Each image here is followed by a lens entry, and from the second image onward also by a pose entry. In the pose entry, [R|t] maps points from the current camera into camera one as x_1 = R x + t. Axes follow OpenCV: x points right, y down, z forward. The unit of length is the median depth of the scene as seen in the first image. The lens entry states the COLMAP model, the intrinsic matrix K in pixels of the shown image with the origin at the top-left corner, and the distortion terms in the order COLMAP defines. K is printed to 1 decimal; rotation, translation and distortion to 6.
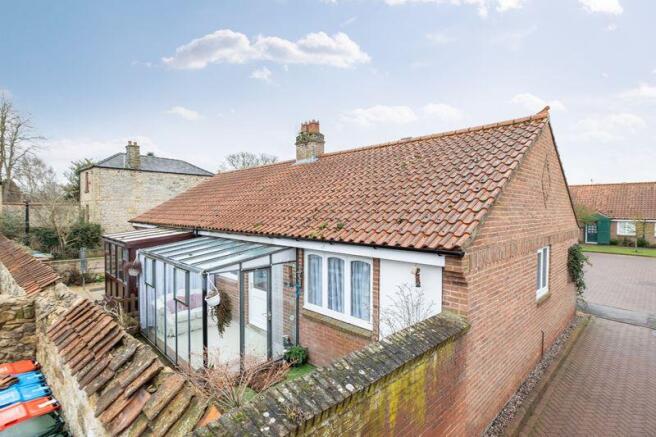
lens RADIAL K [[320.9, 0, 328.0], [0, 320.9, 218.5], [0, 0, 1]] dist [0.000521, 0.000274]
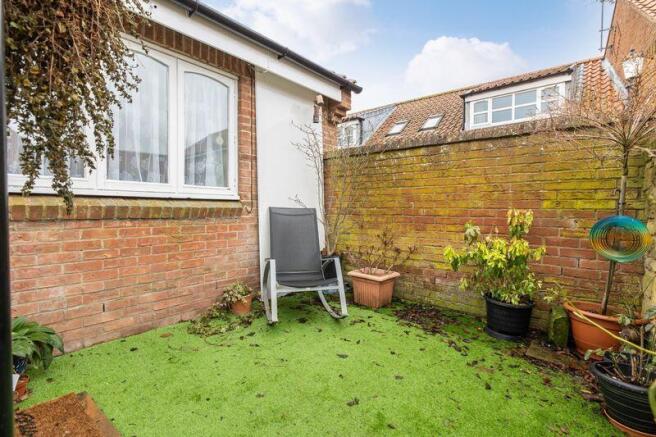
lens RADIAL K [[320.9, 0, 328.0], [0, 320.9, 218.5], [0, 0, 1]] dist [0.000521, 0.000274]
pose [[-0.103148, -0.032073, 0.994149, -0.390562], [0.017187, 0.999273, 0.034022, 0.299985], [-0.994518, 0.020595, -0.102522, 0.727147]]
